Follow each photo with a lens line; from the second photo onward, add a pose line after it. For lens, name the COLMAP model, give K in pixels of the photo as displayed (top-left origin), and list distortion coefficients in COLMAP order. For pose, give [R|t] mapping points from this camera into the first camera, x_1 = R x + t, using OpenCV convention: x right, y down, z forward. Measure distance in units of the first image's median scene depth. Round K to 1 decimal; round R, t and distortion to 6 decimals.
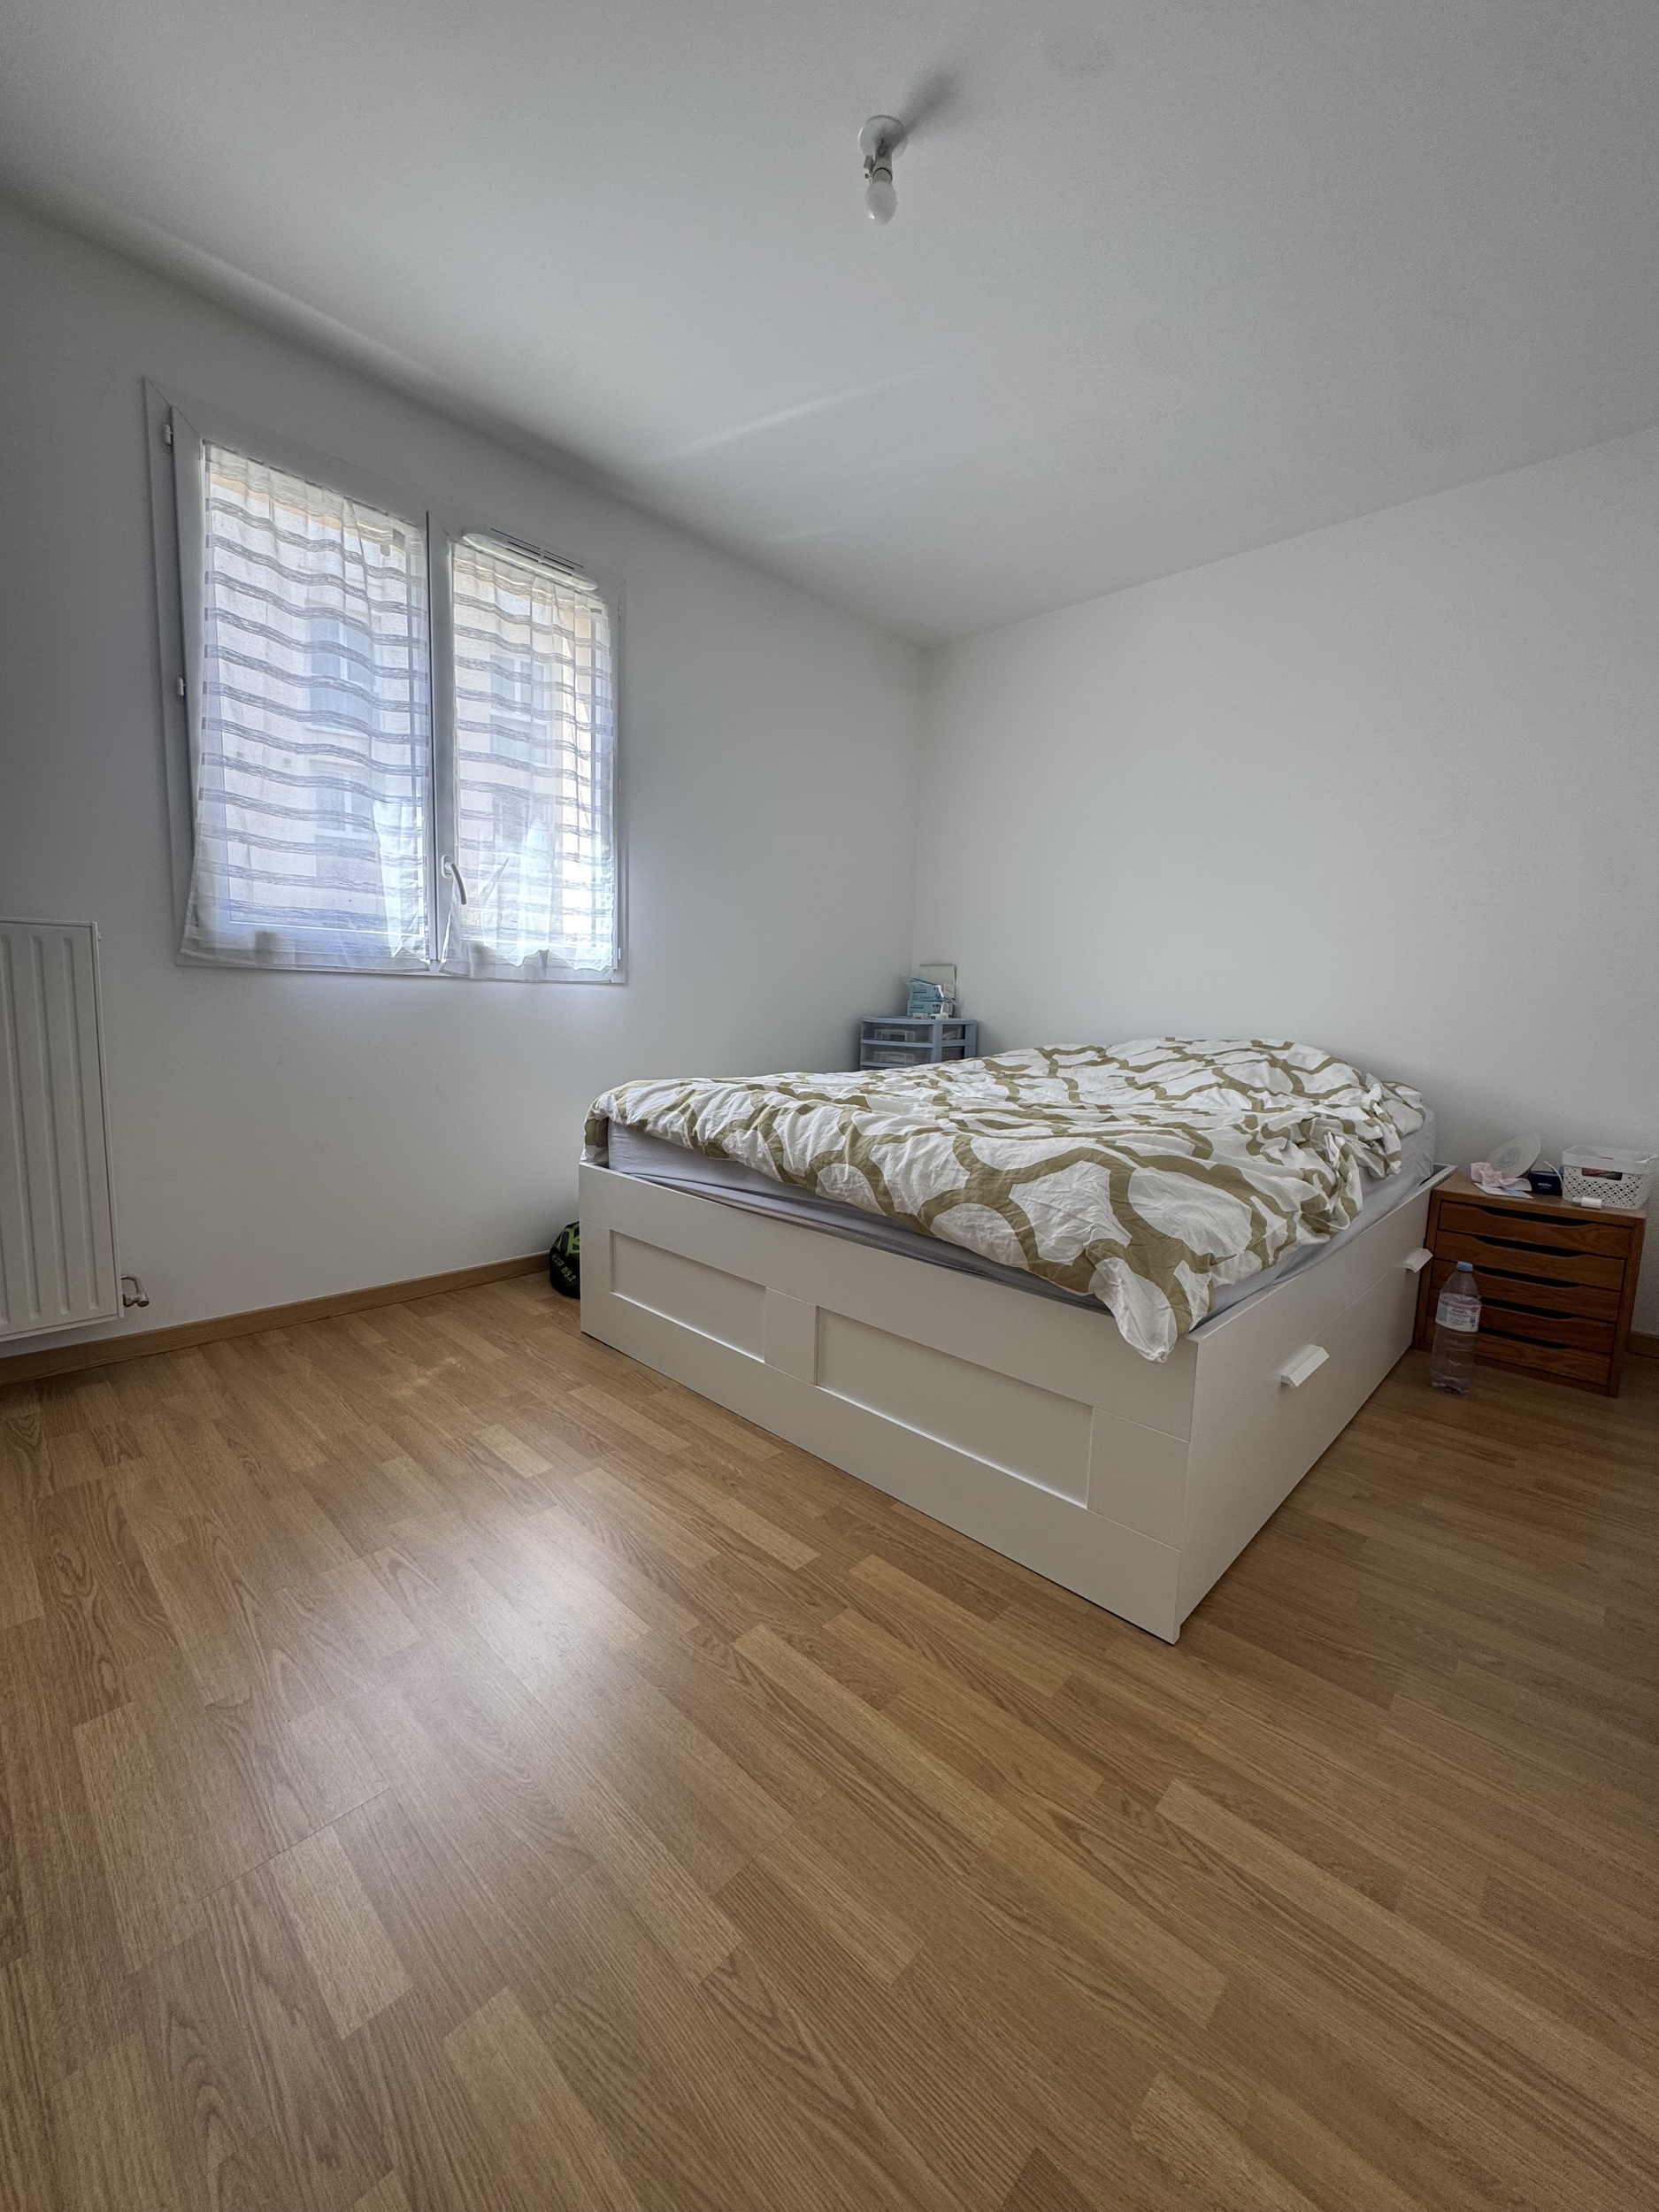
lens RADIAL K [[888.3, 0, 837.8], [0, 888.3, 1102.5], [0, 0, 1]] dist [-0.003309, 0.000949]
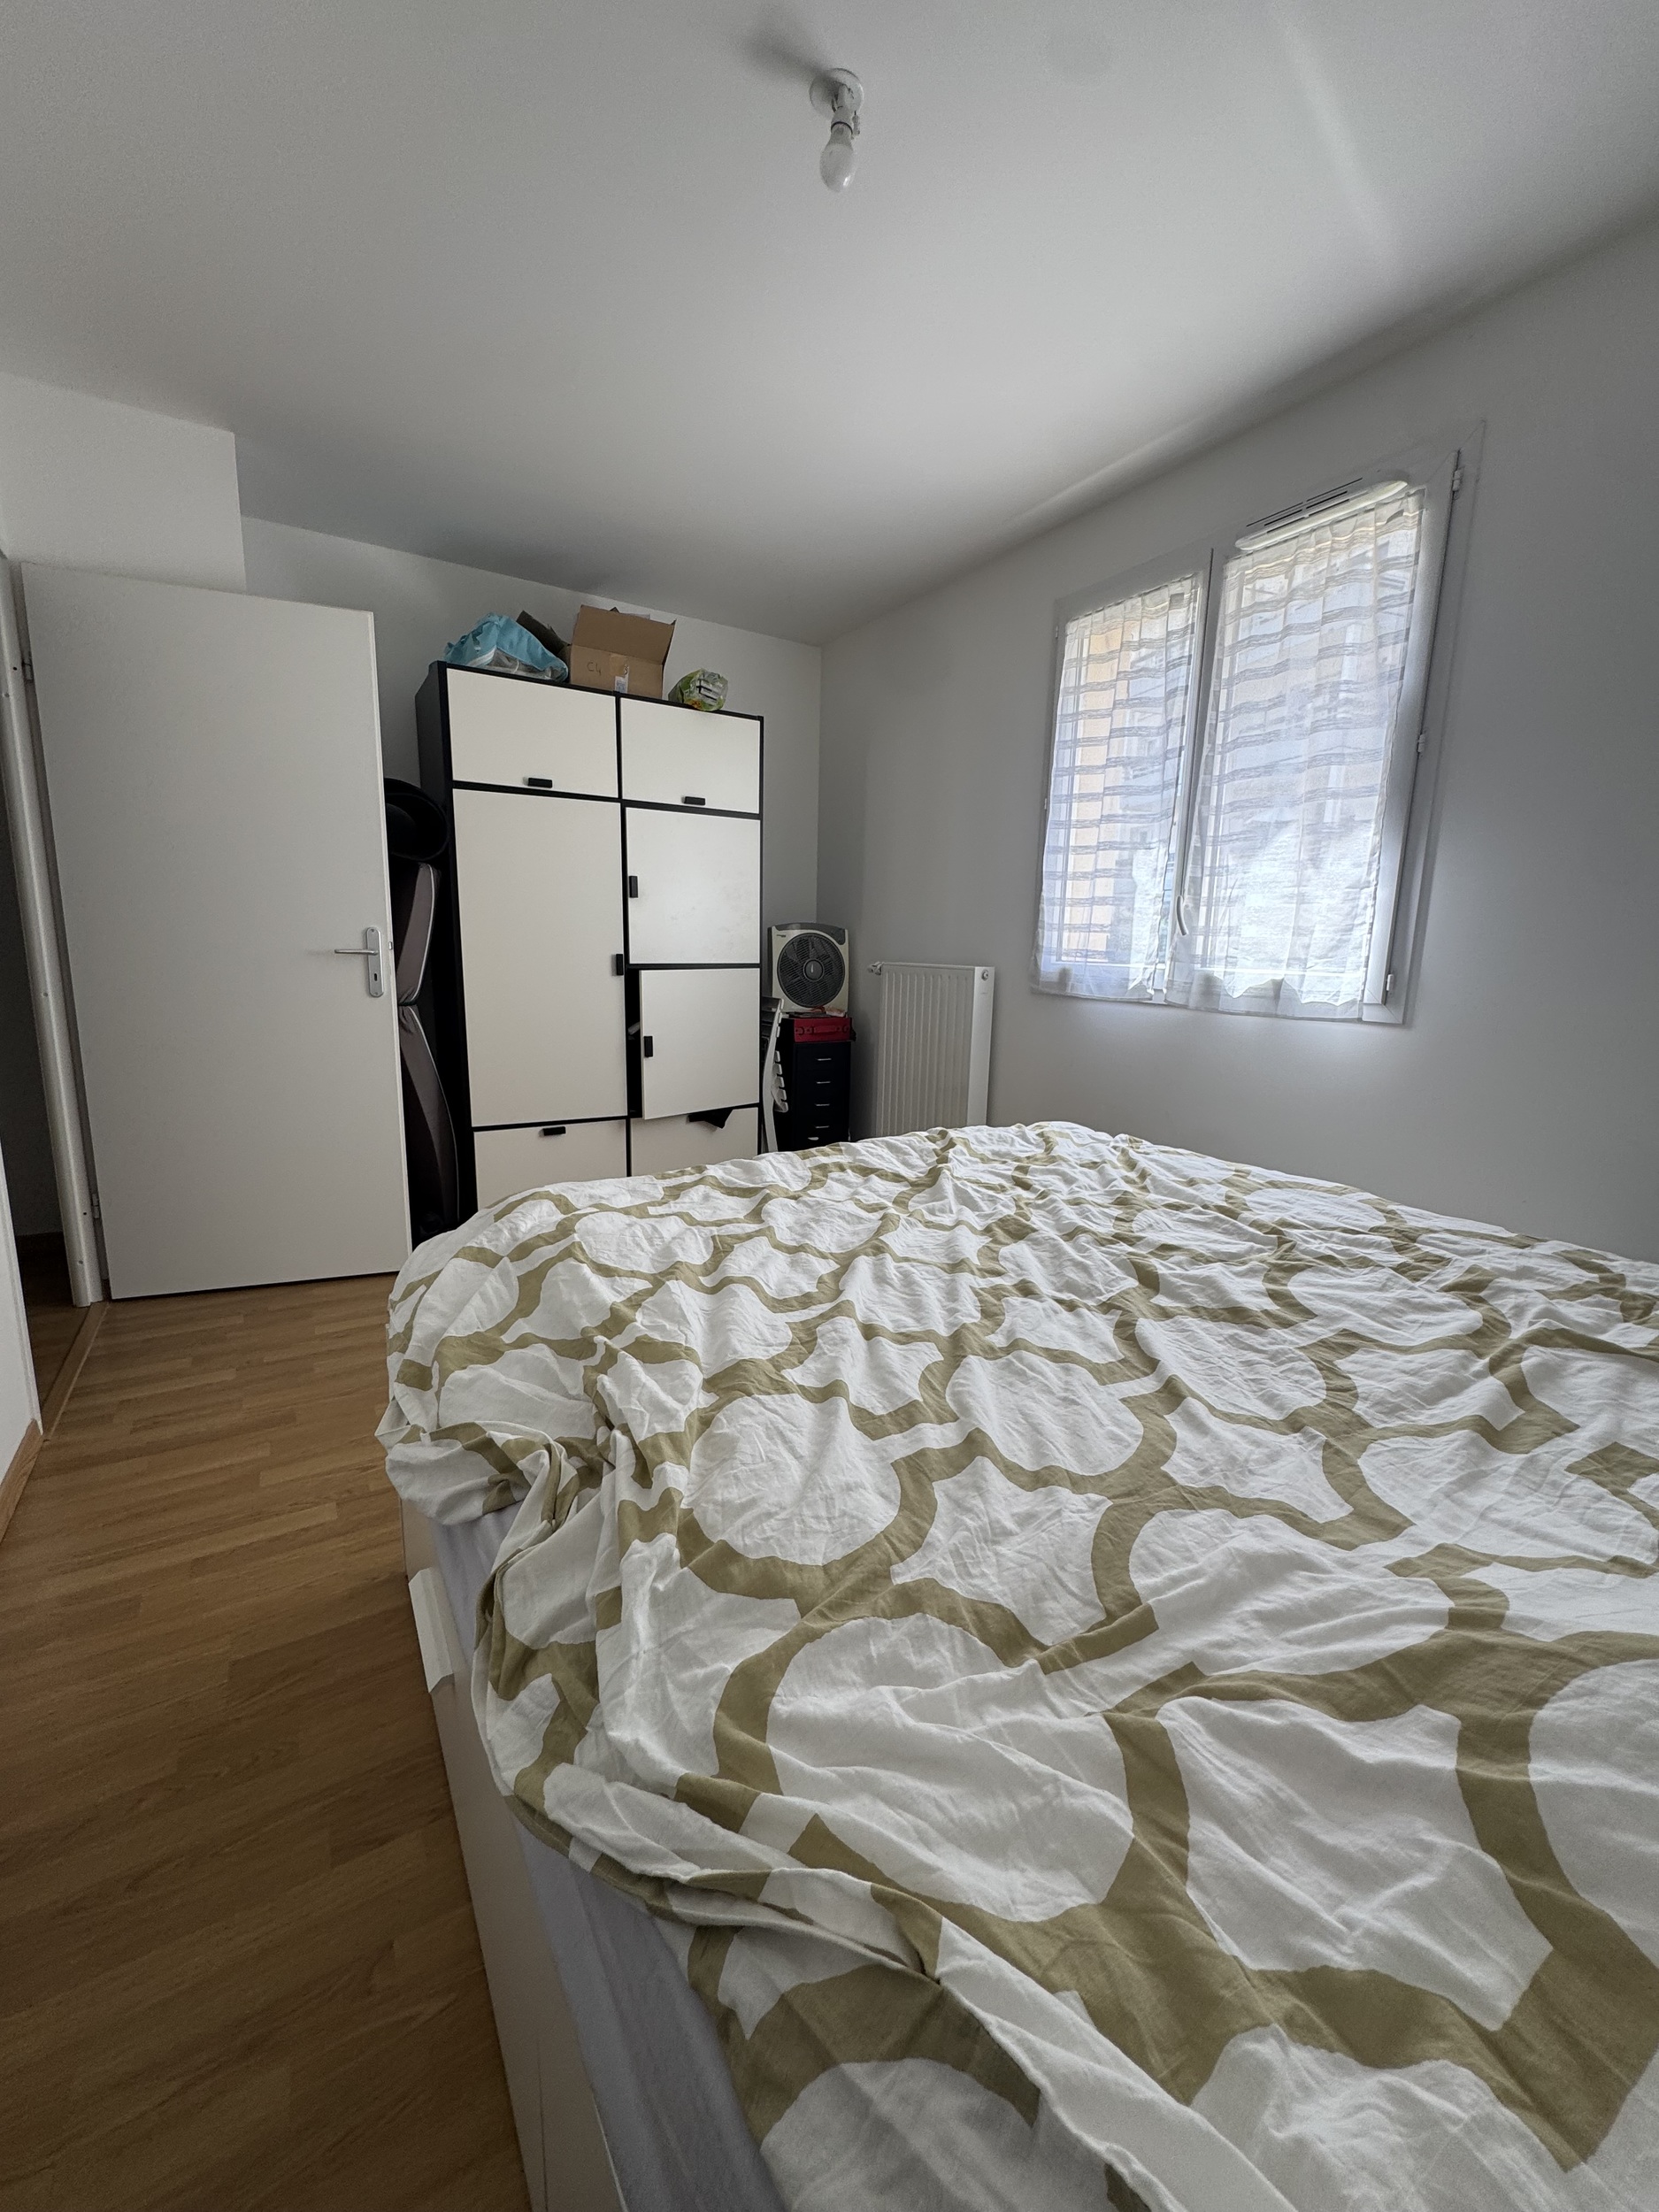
lens RADIAL K [[888.3, 0, 836.8], [0, 888.3, 1109.6], [0, 0, 1]] dist [-0.003309, 0.000949]
pose [[-0.251410, 0.140265, -0.957663, 0.684815], [-0.143627, 0.973082, 0.180229, -0.160103], [0.957165, 0.182857, -0.224497, 0.908262]]
